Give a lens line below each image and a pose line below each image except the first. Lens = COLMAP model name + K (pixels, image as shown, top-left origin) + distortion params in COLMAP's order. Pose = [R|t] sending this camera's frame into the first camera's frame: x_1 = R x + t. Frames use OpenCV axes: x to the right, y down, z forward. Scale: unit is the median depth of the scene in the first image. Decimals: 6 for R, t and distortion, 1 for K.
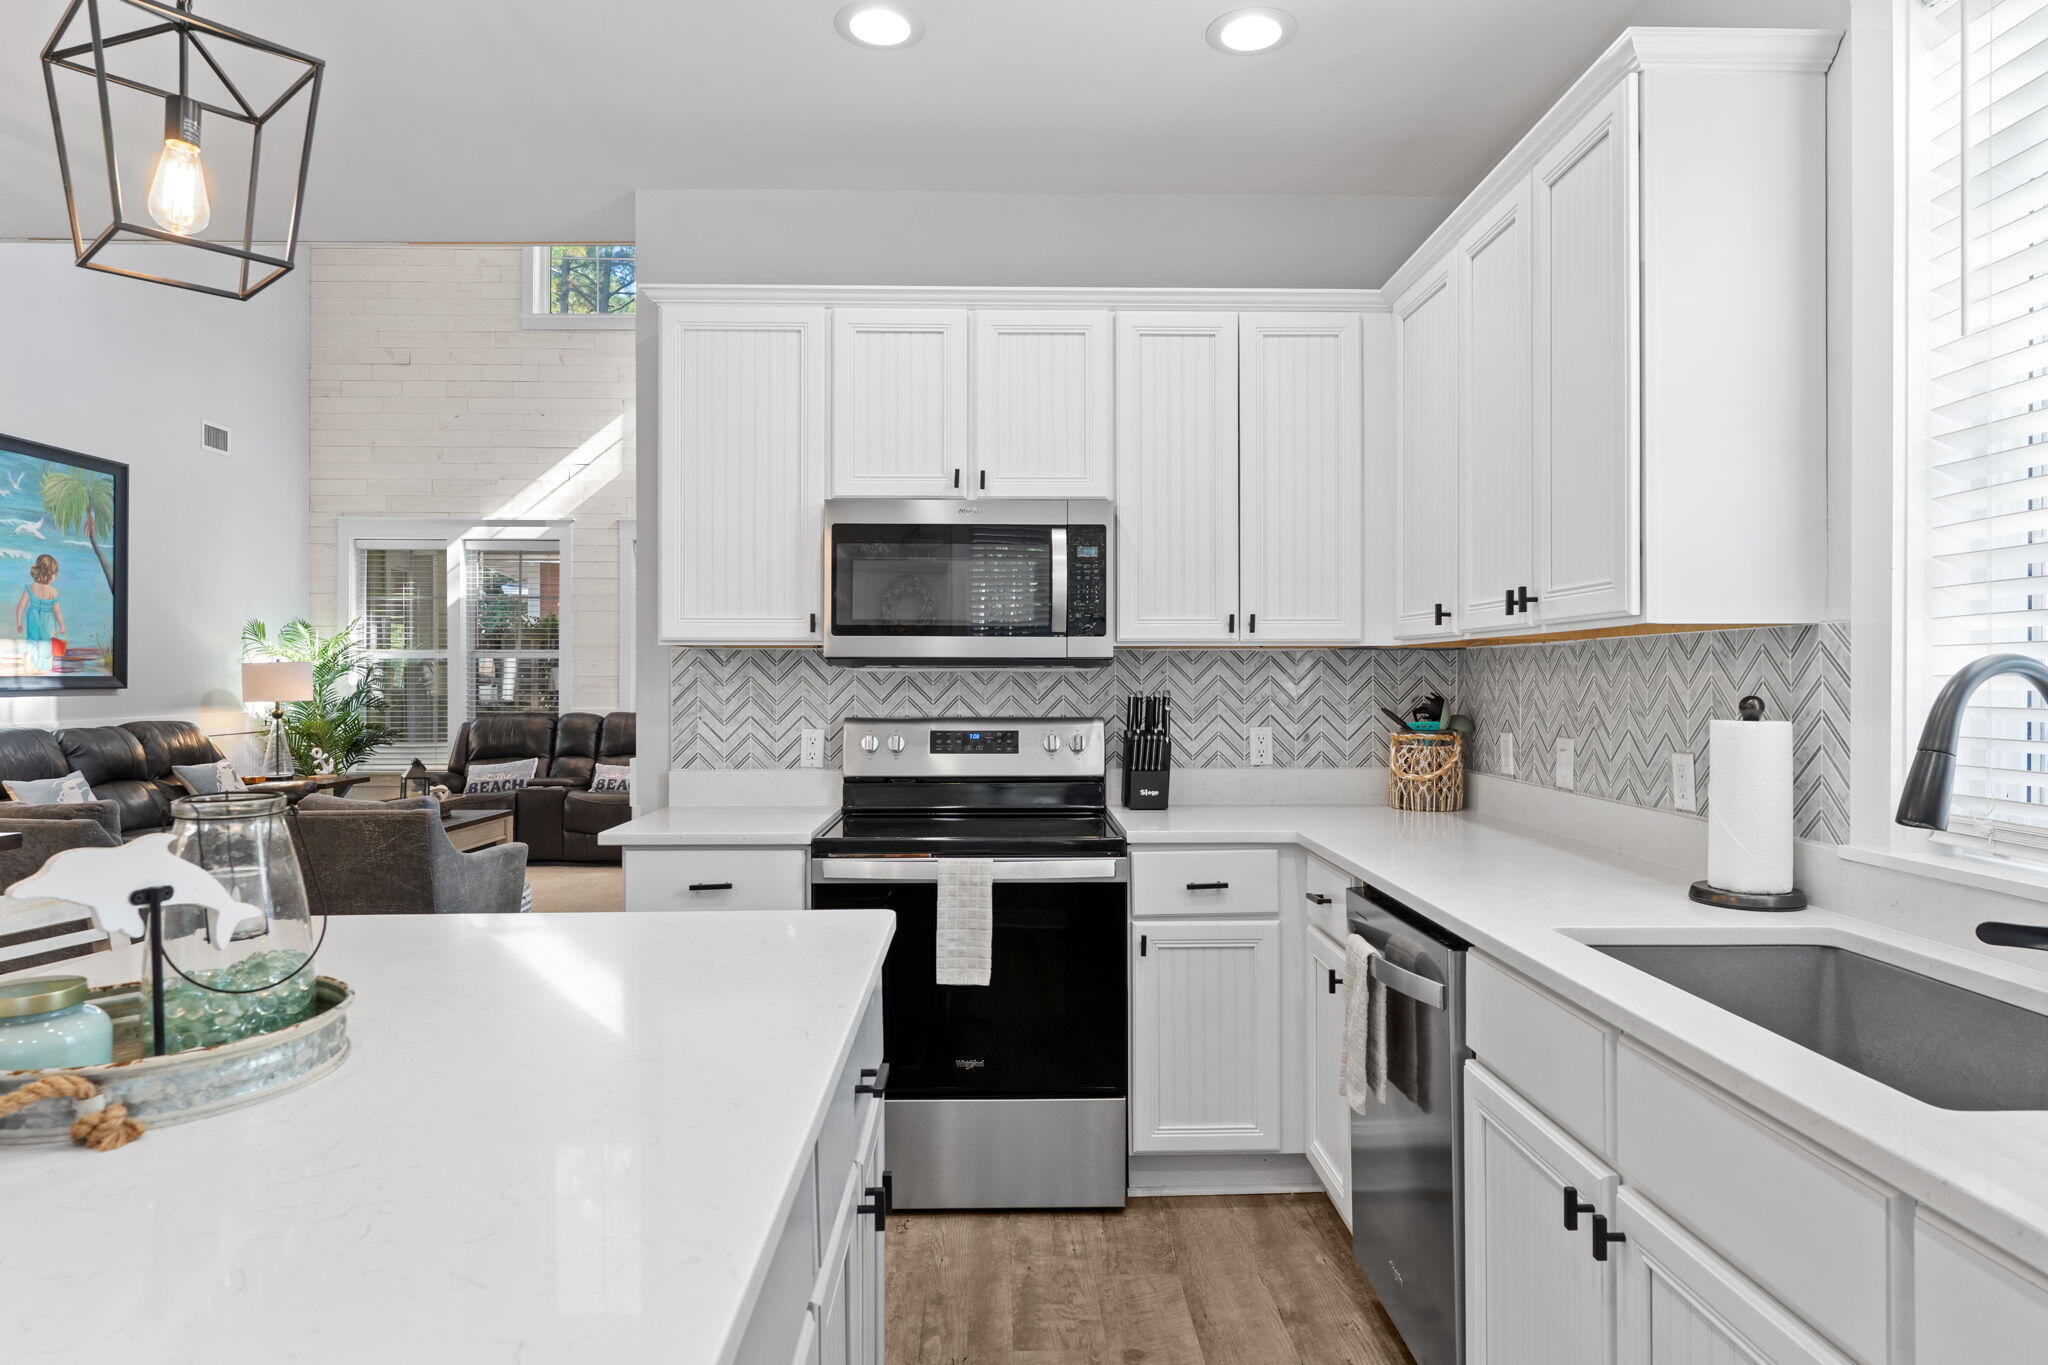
lens RADIAL K [[1195.1, 0, 1030.4], [0, 1195.1, 674.3], [0, 0, 1]] dist [-0.000259, -0.000953]
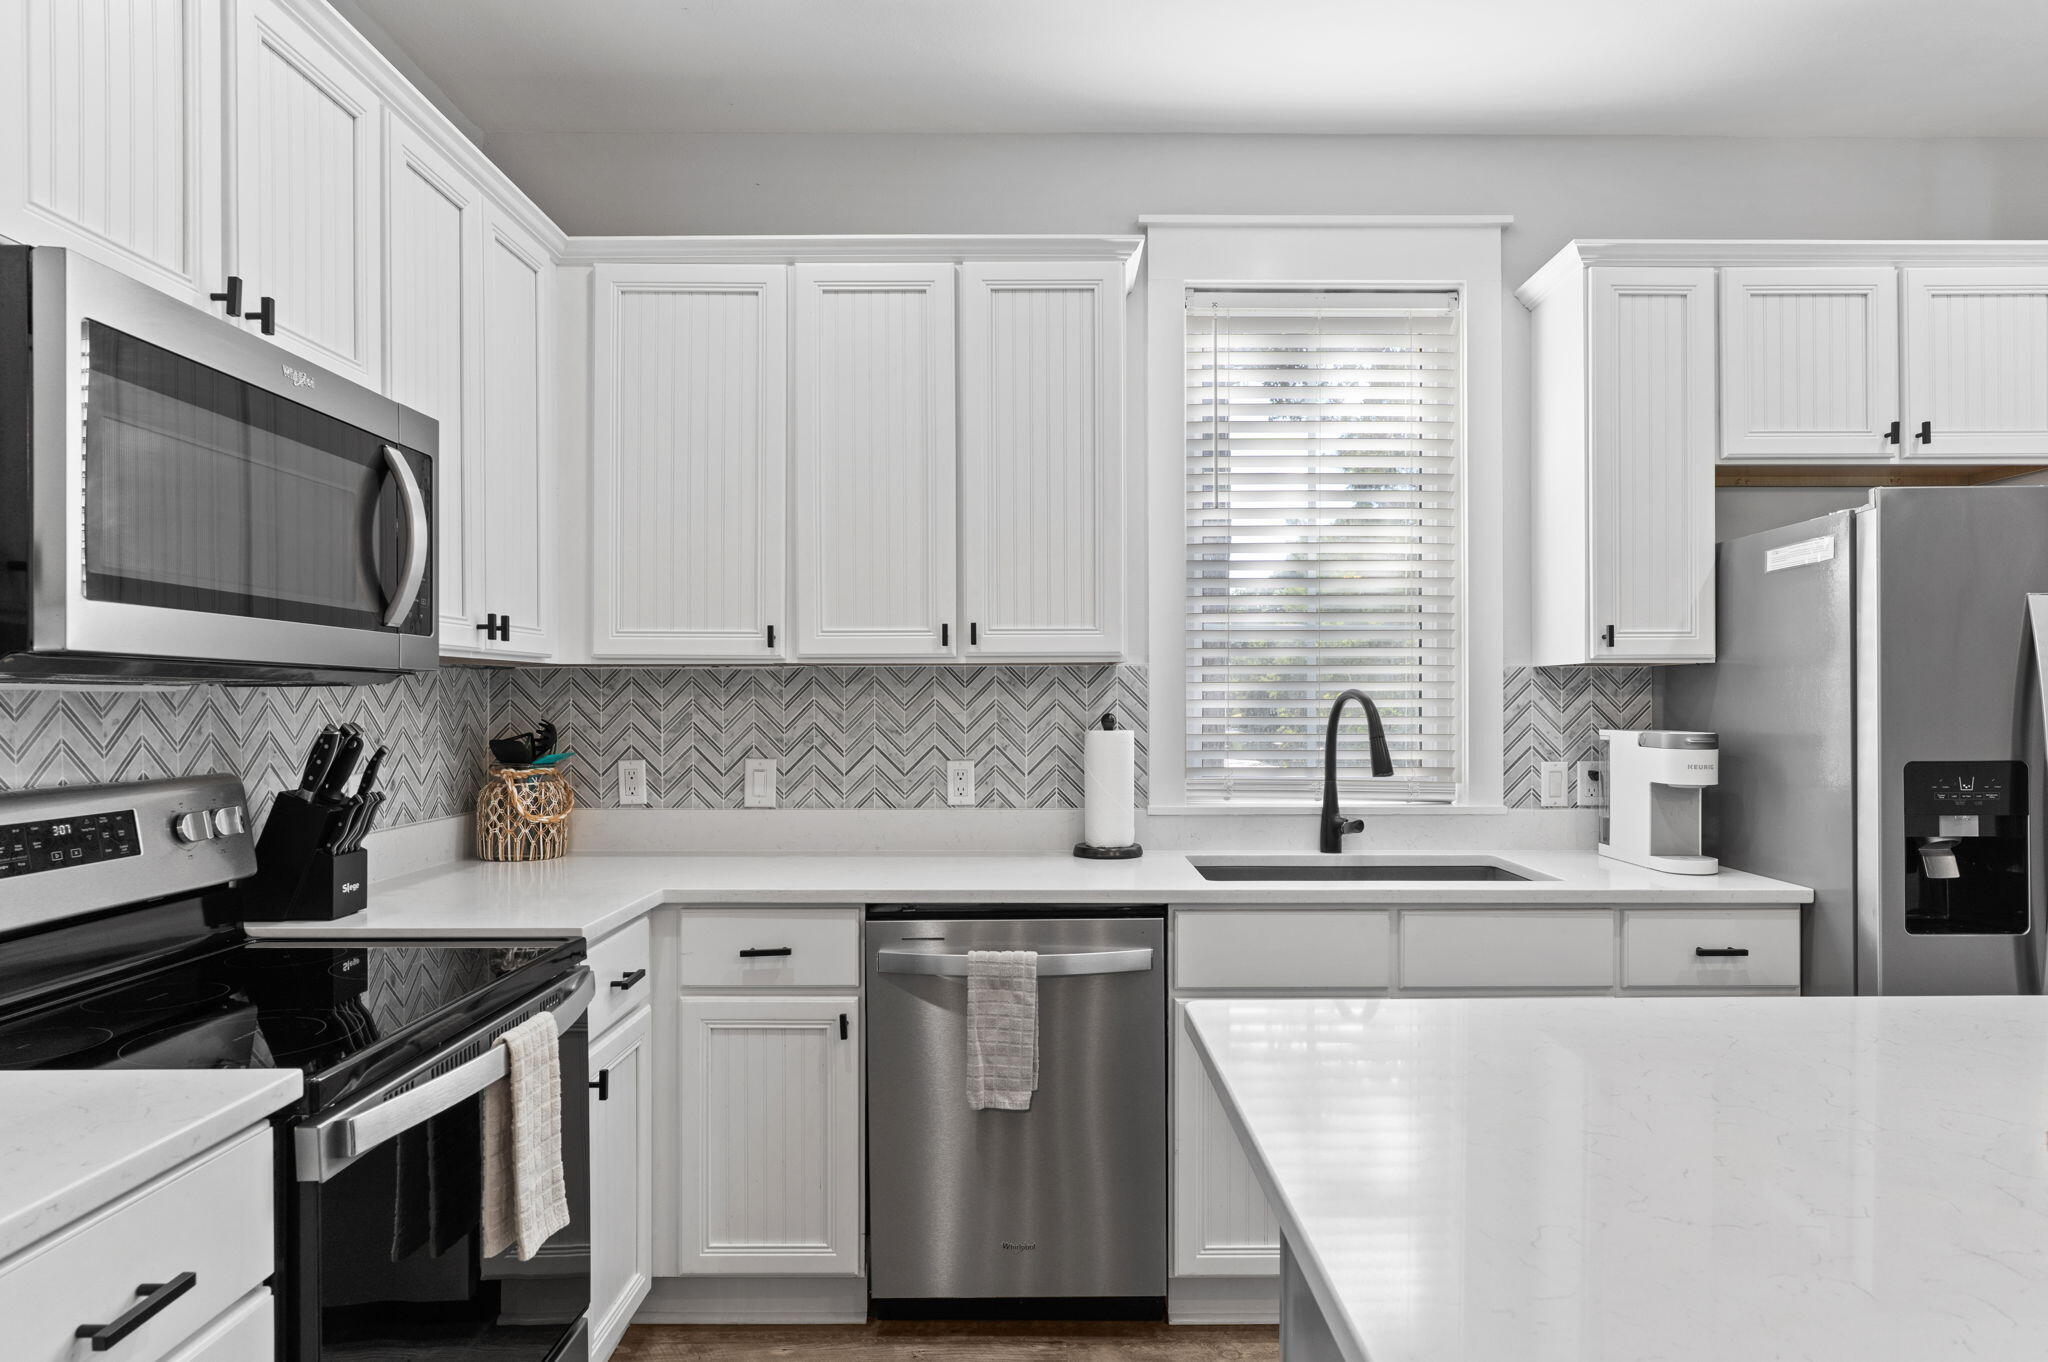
lens RADIAL K [[1206.9, 0, 1052.4], [0, 1206.9, 700.6], [0, 0, 1]] dist [-0.004181, -0.000235]
pose [[0.015219, -0.000276, 0.999884, -0.498492], [-0.000398, 1.000000, 0.000282, 0.001331], [-0.999884, -0.000403, 0.015219, 0.595498]]
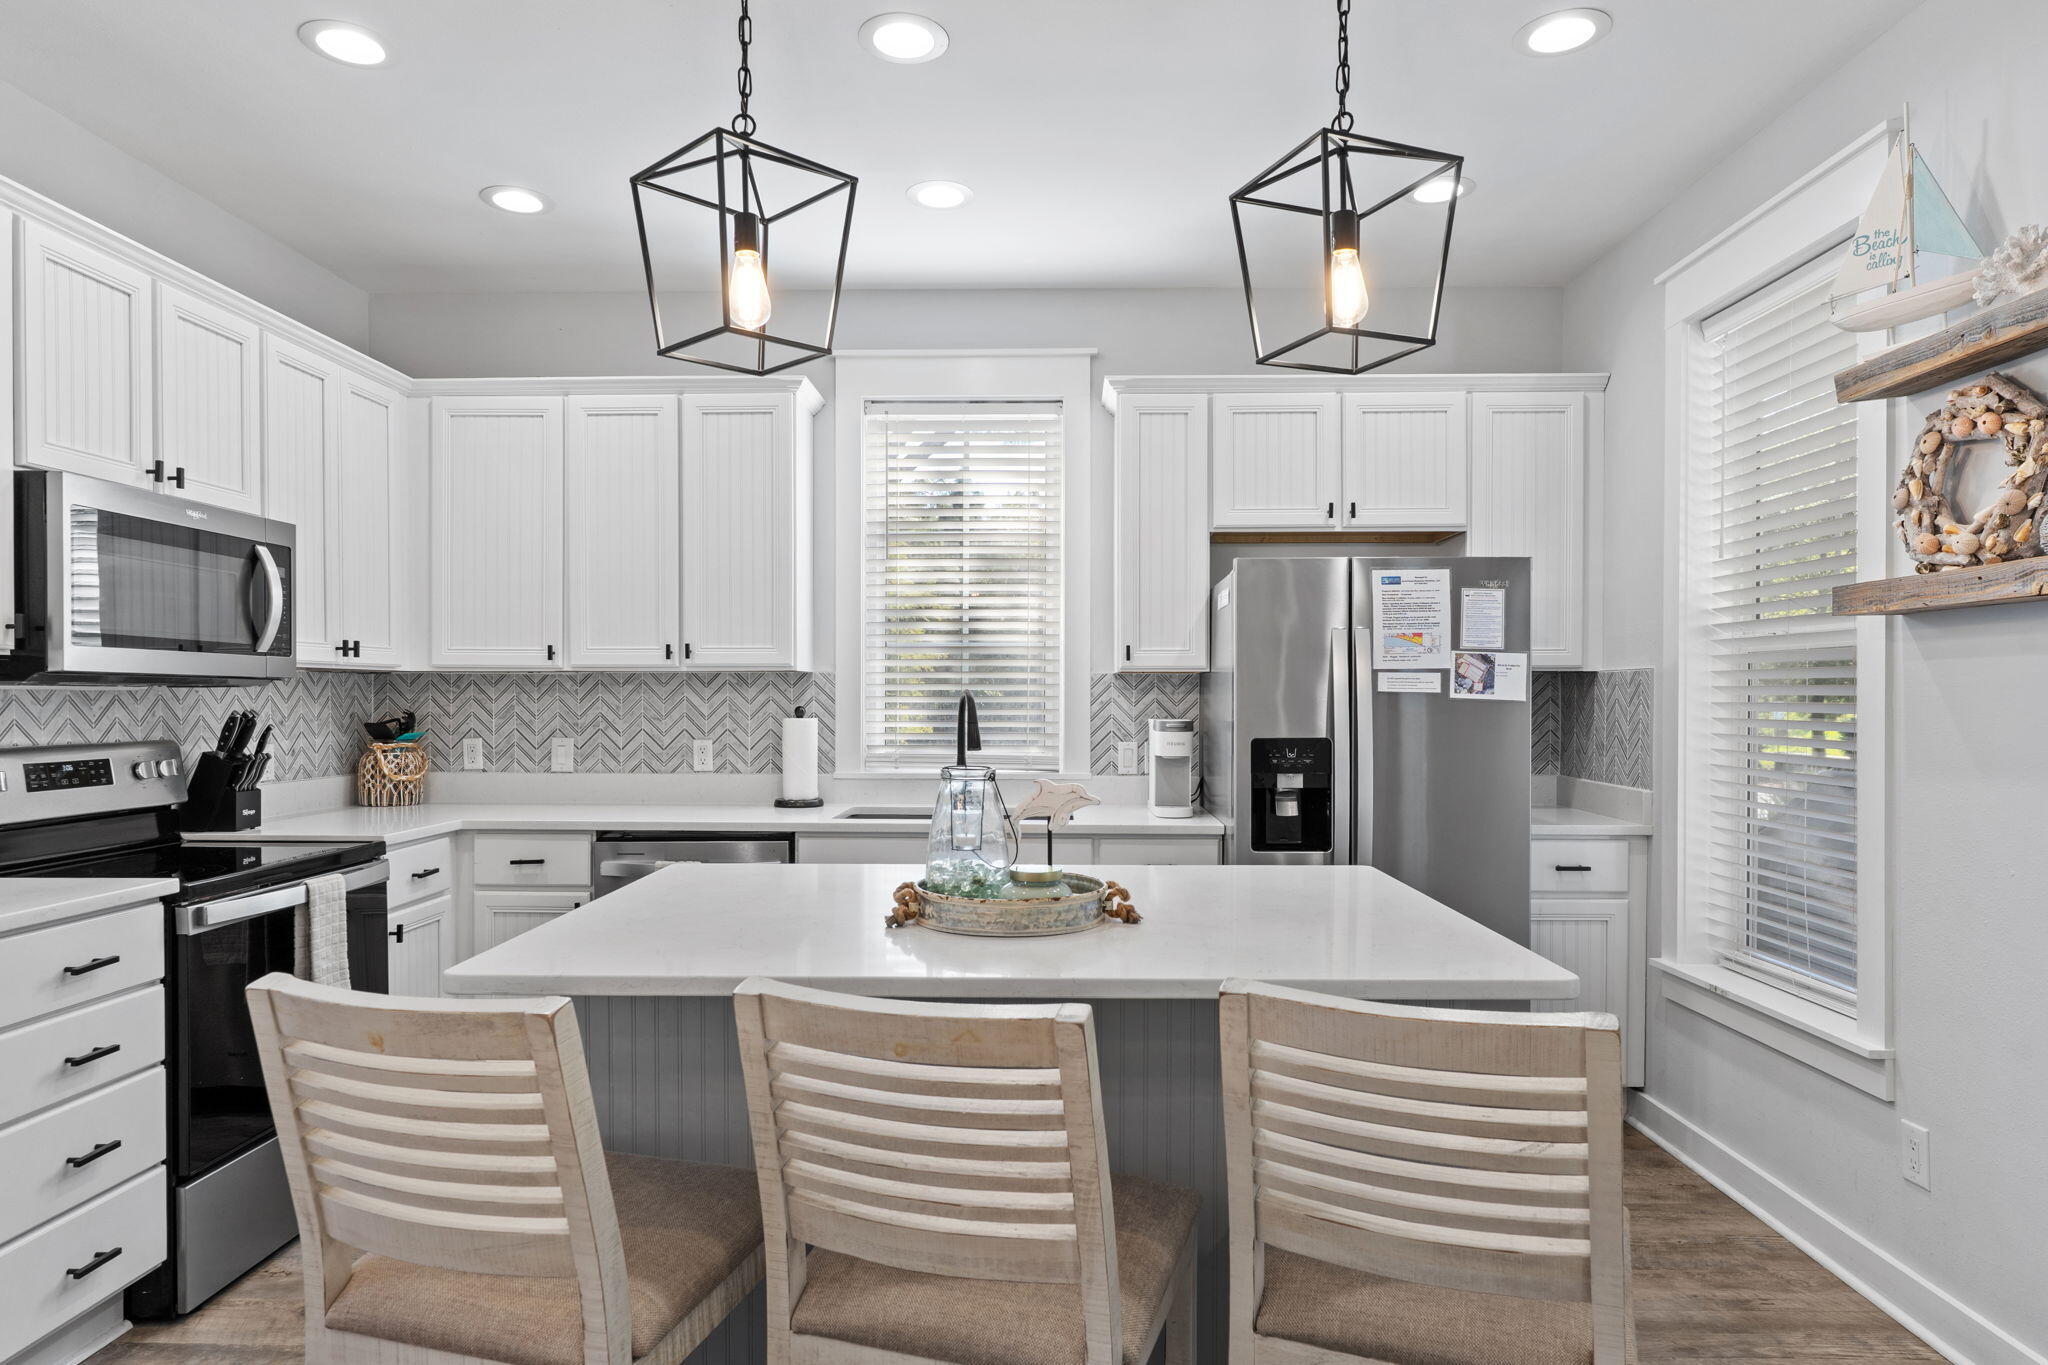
lens RADIAL K [[1205.2, 0, 1031.9], [0, 1205.2, 709.5], [0, 0, 1]] dist [-0.001559, 0.000726]
pose [[0.045979, -0.010442, 0.998888, -0.835172], [-0.002833, 0.999940, 0.010583, 0.000523], [-0.998938, -0.003317, 0.045947, 0.285662]]
